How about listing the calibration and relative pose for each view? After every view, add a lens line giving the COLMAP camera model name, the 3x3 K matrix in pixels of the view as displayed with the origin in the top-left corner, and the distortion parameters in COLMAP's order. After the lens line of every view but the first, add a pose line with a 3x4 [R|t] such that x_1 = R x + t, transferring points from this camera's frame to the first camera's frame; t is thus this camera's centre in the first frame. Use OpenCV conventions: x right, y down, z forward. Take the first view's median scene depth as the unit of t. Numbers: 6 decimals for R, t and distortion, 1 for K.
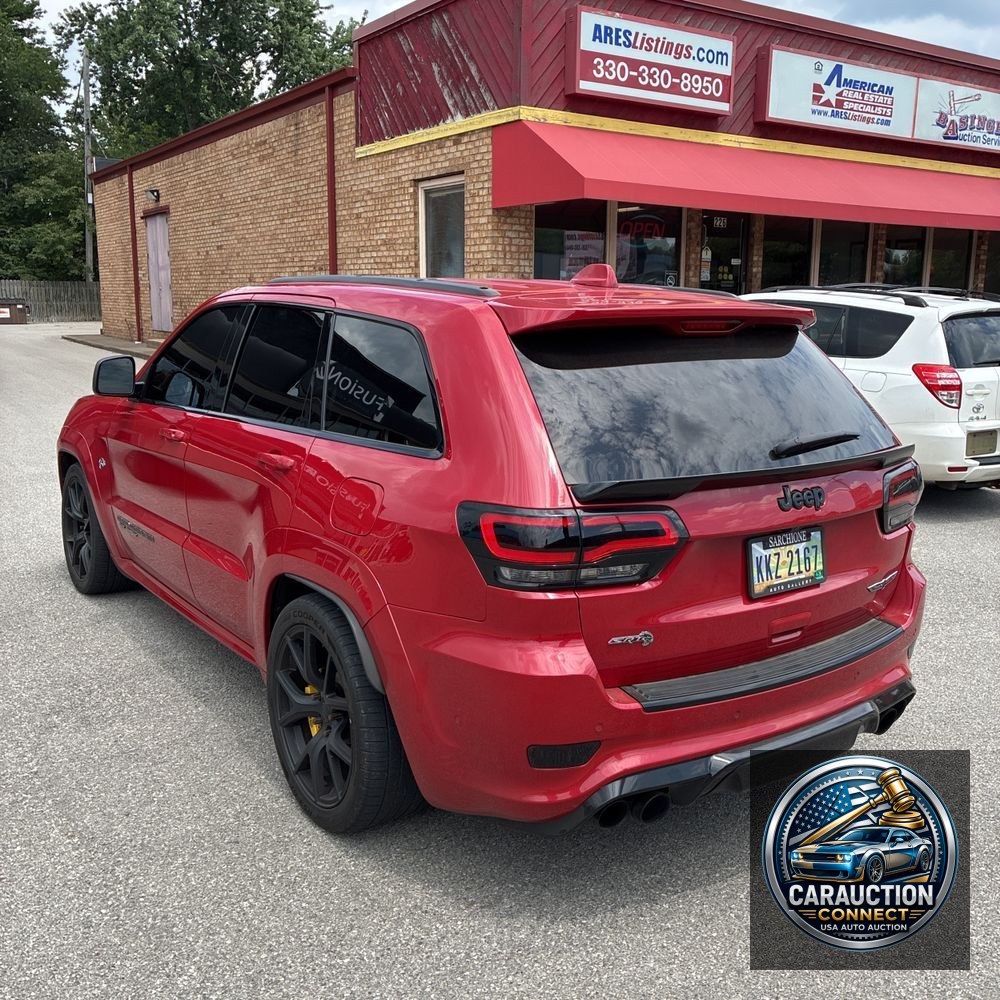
lens RADIAL K [[1011.4, 0, 506.7], [0, 1011.4, 499.3], [0, 0, 1]] dist [0.007721, 0.000000]
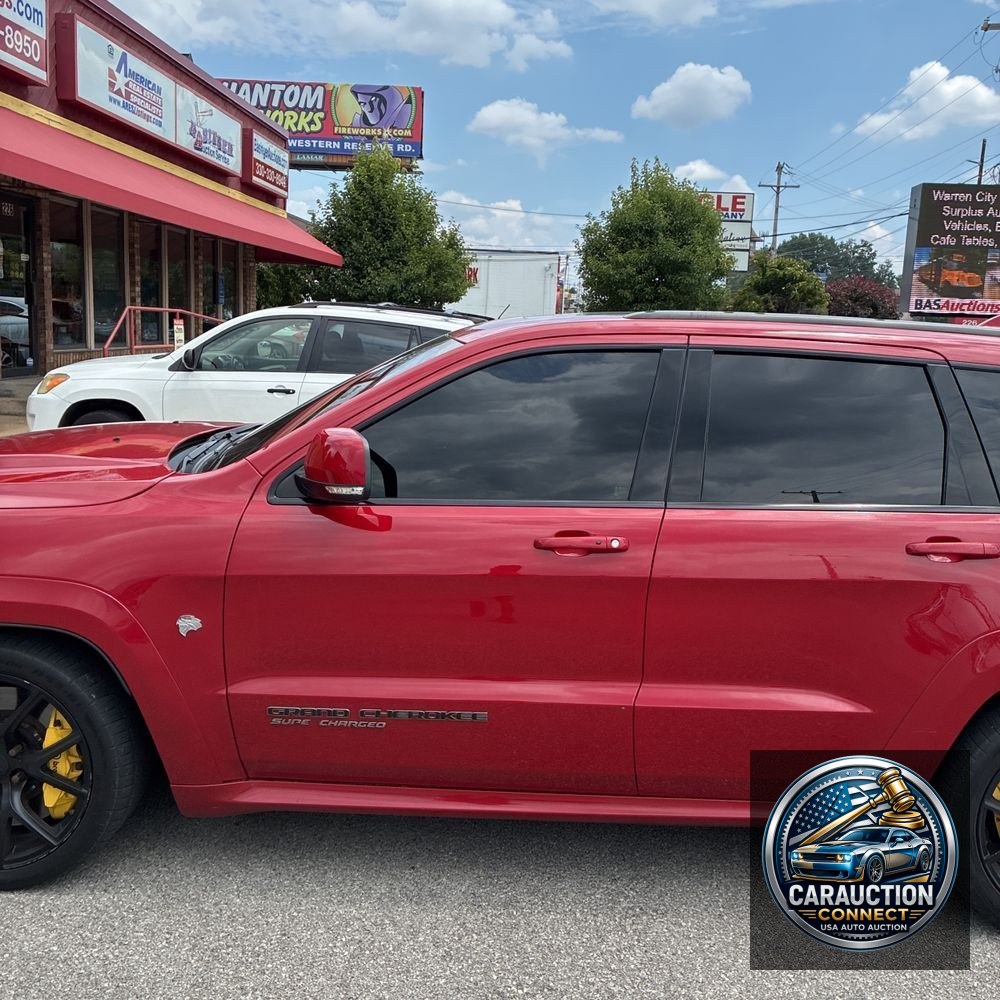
lens RADIAL K [[1011.4, 0, 501.3], [0, 1011.4, 495.7], [0, 0, 1]] dist [0.007721, 0.000000]
pose [[0.596017, -0.115581, 0.794610, -0.259432], [0.116143, 0.991589, 0.057117, -0.043184], [-0.794528, 0.058245, 0.604428, 0.200722]]
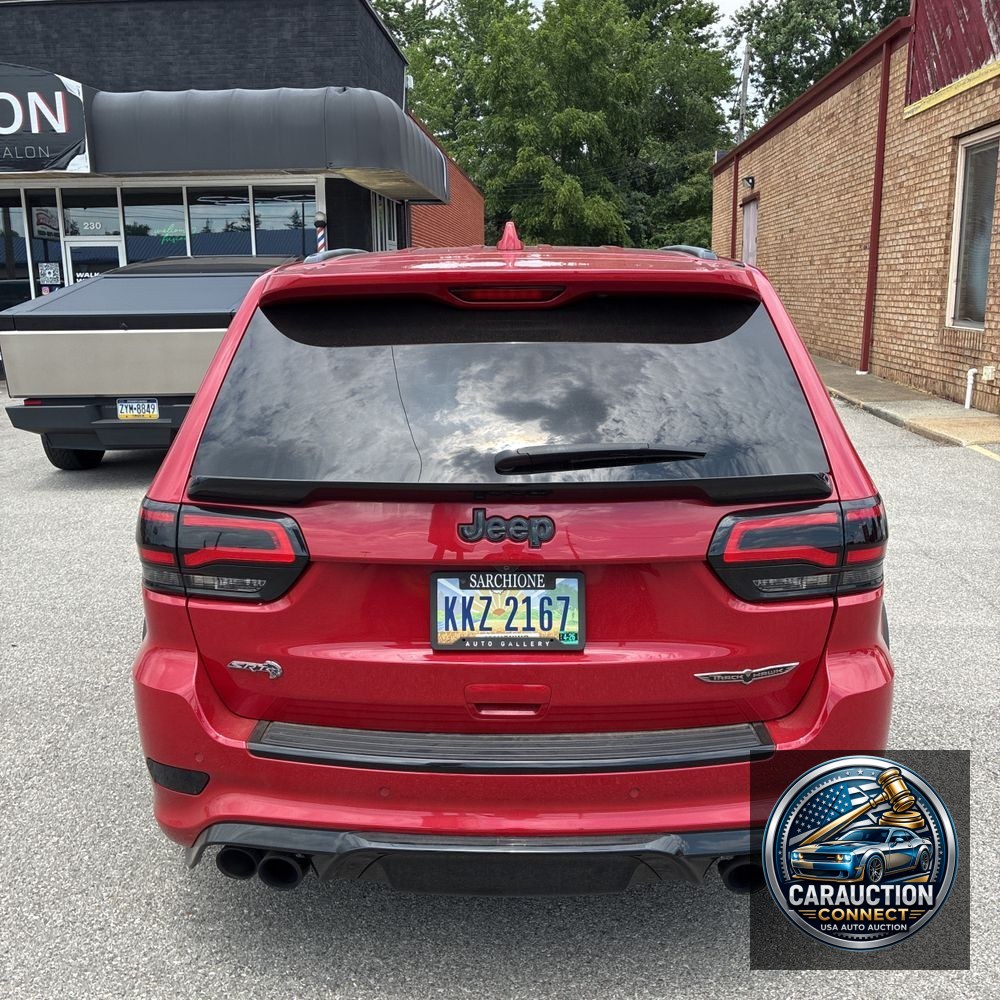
lens RADIAL K [[1011.4, 0, 501.2], [0, 1011.4, 502.8], [0, 0, 1]] dist [0.007721, 0.000000]
pose [[0.790014, 0.101977, -0.604548, 0.149944], [-0.093028, 0.994591, 0.046203, -0.010694], [0.605990, 0.019739, 0.795227, 0.086067]]
